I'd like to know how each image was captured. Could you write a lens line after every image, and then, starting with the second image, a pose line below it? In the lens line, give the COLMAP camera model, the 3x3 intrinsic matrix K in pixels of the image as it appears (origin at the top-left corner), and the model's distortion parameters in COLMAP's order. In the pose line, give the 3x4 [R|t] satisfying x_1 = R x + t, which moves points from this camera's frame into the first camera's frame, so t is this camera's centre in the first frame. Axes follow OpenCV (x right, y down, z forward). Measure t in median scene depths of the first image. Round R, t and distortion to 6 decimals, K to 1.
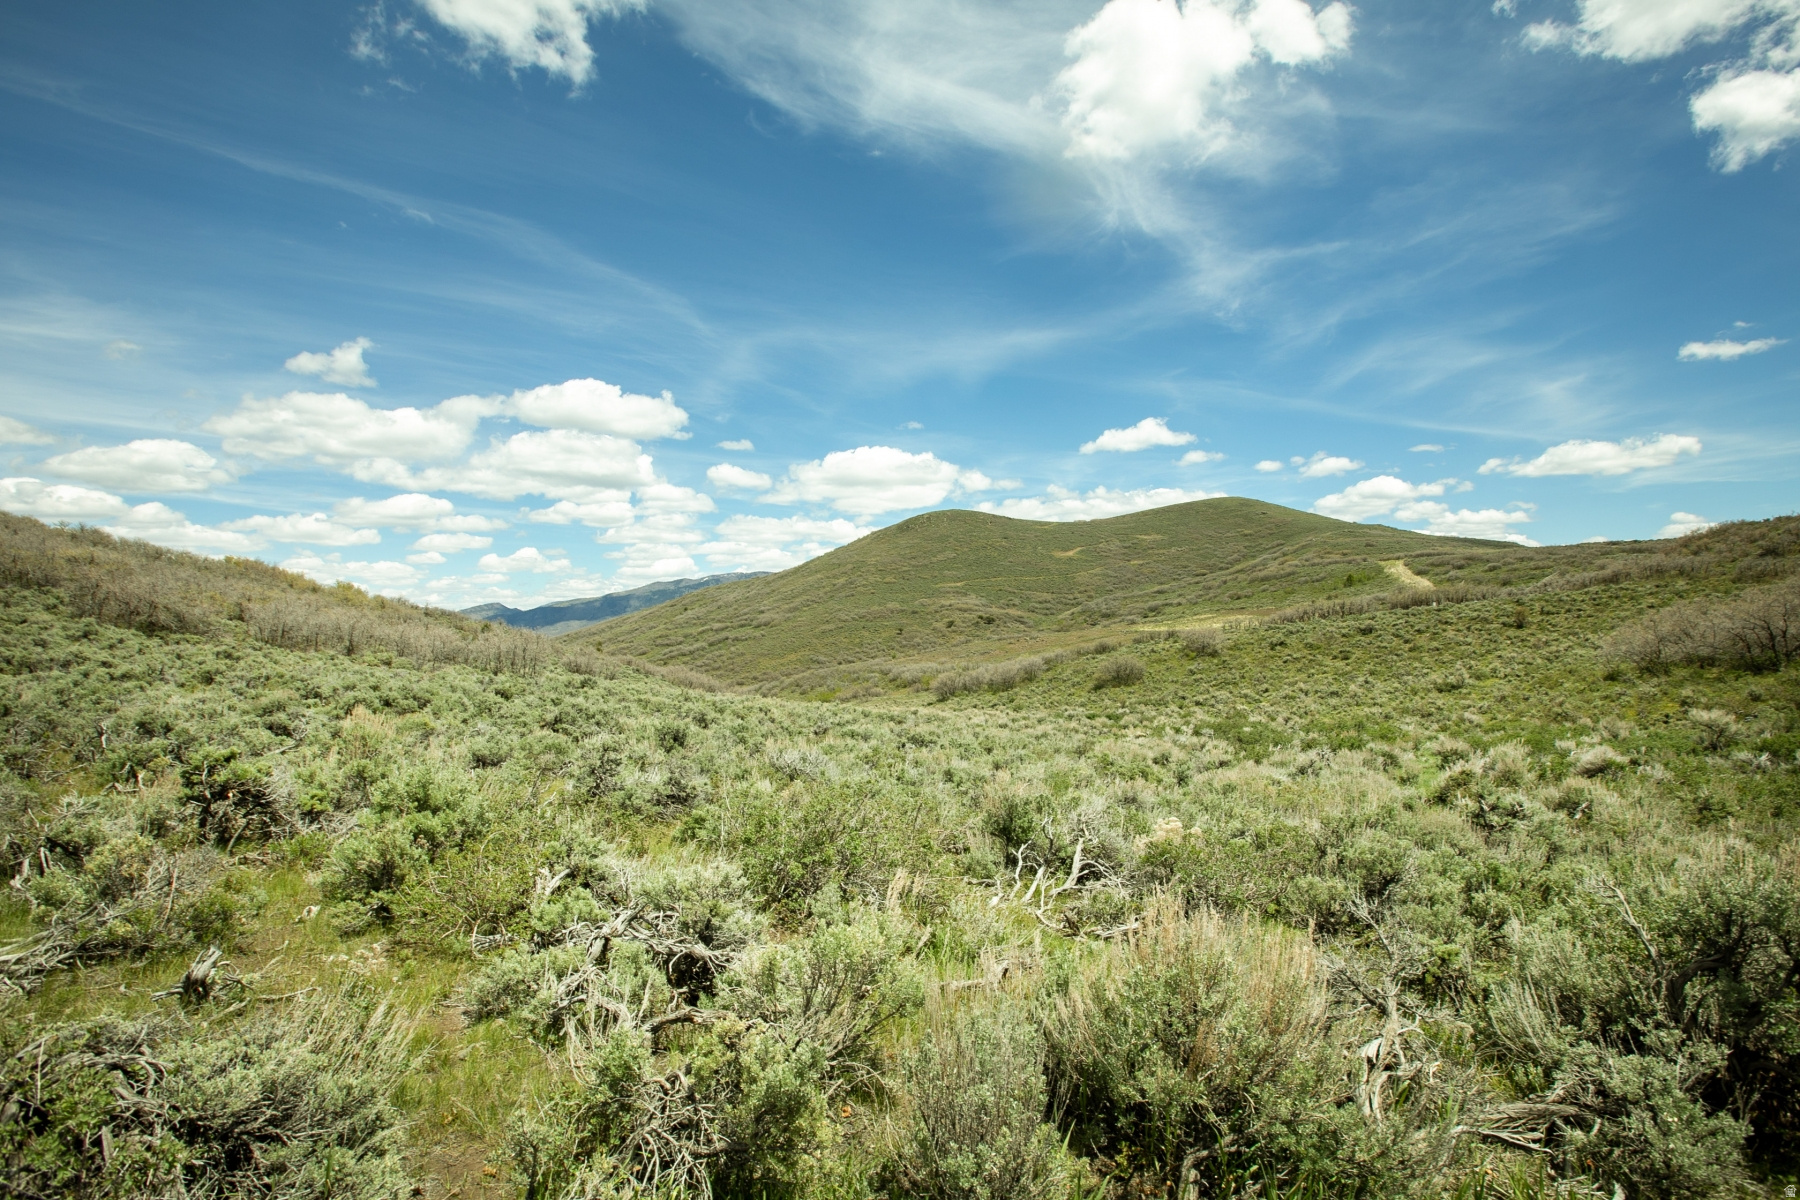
lens RADIAL K [[843.3, 0, 906.5], [0, 843.3, 589.6], [0, 0, 1]] dist [-0.025995, 0.013805]
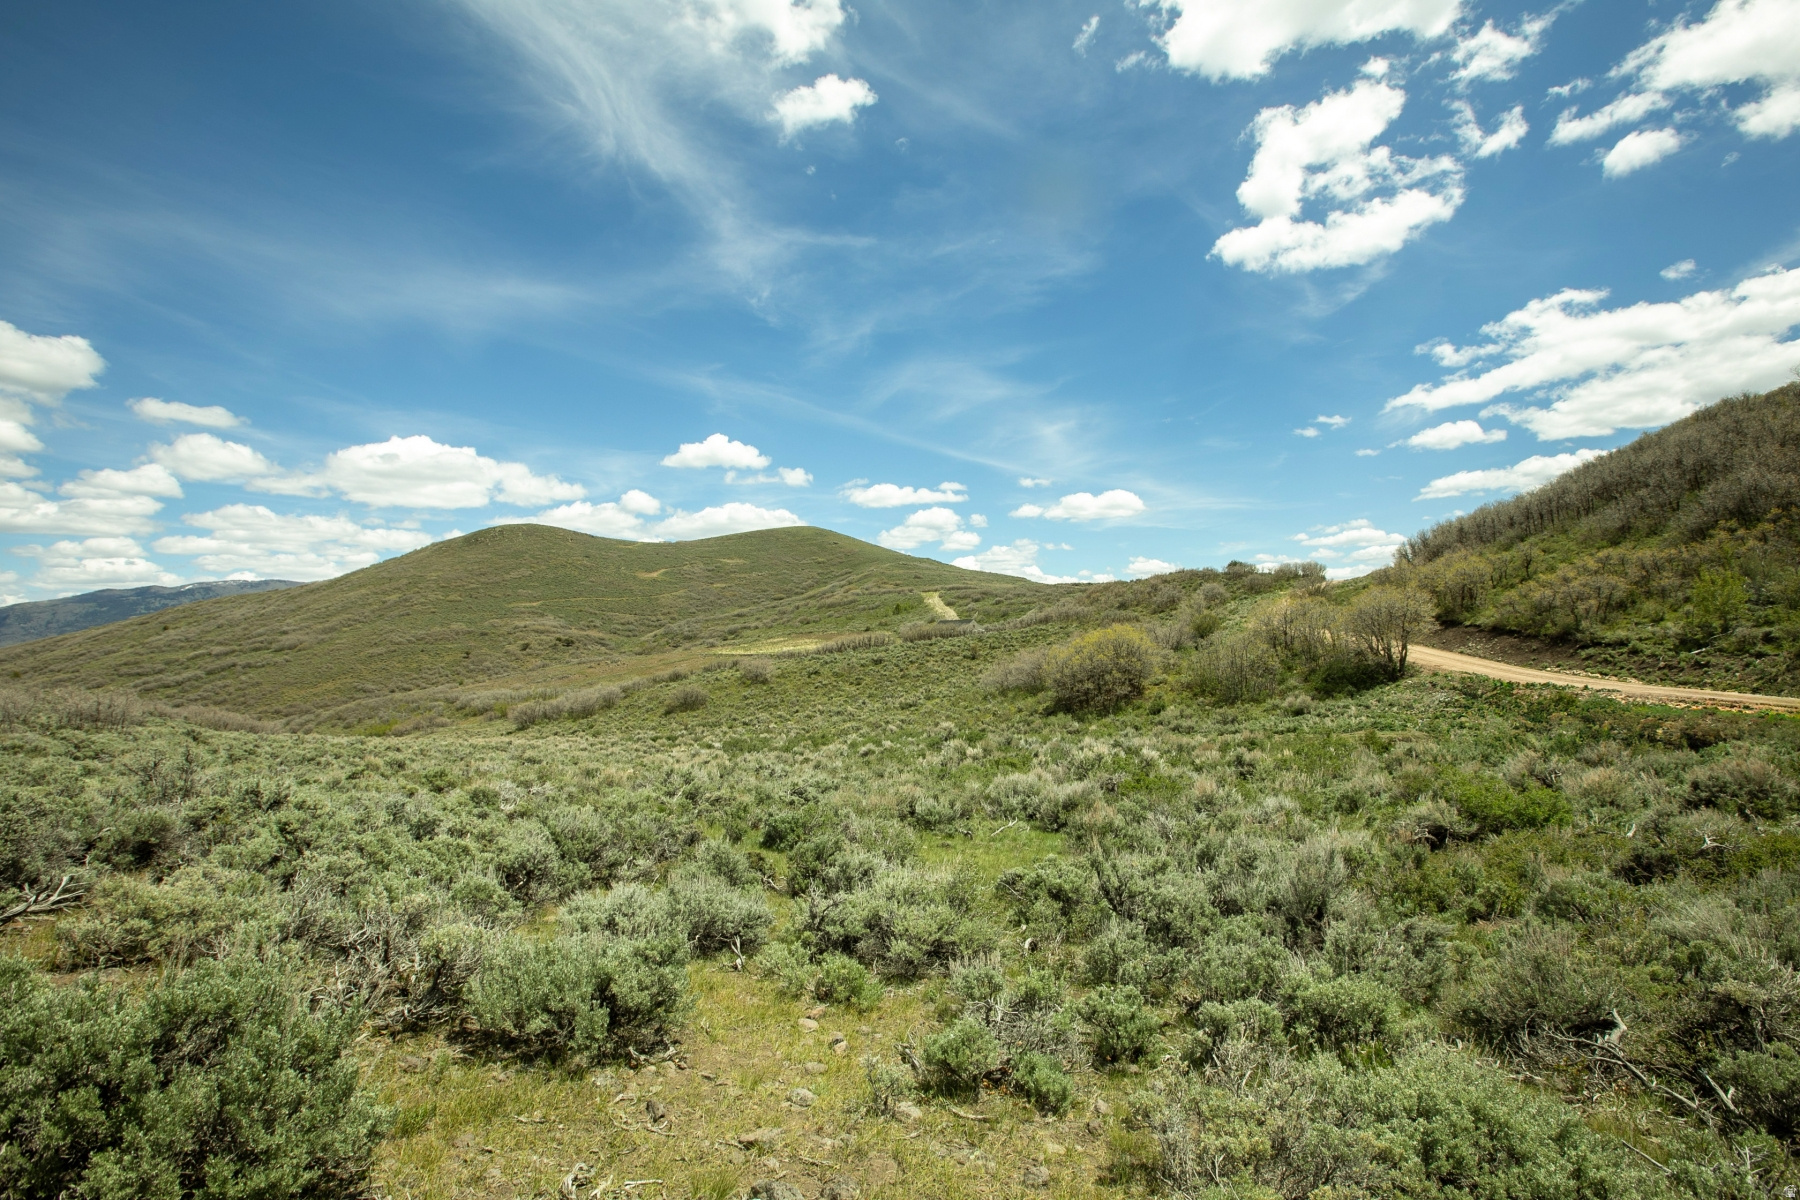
lens RADIAL K [[843.3, 0, 898.4], [0, 843.3, 598.9], [0, 0, 1]] dist [-0.025995, 0.013805]
pose [[0.890345, 0.019327, 0.454876, -0.020804], [-0.014682, 0.999798, -0.013742, -0.026818], [-0.455050, 0.005557, 0.890449, -0.167079]]
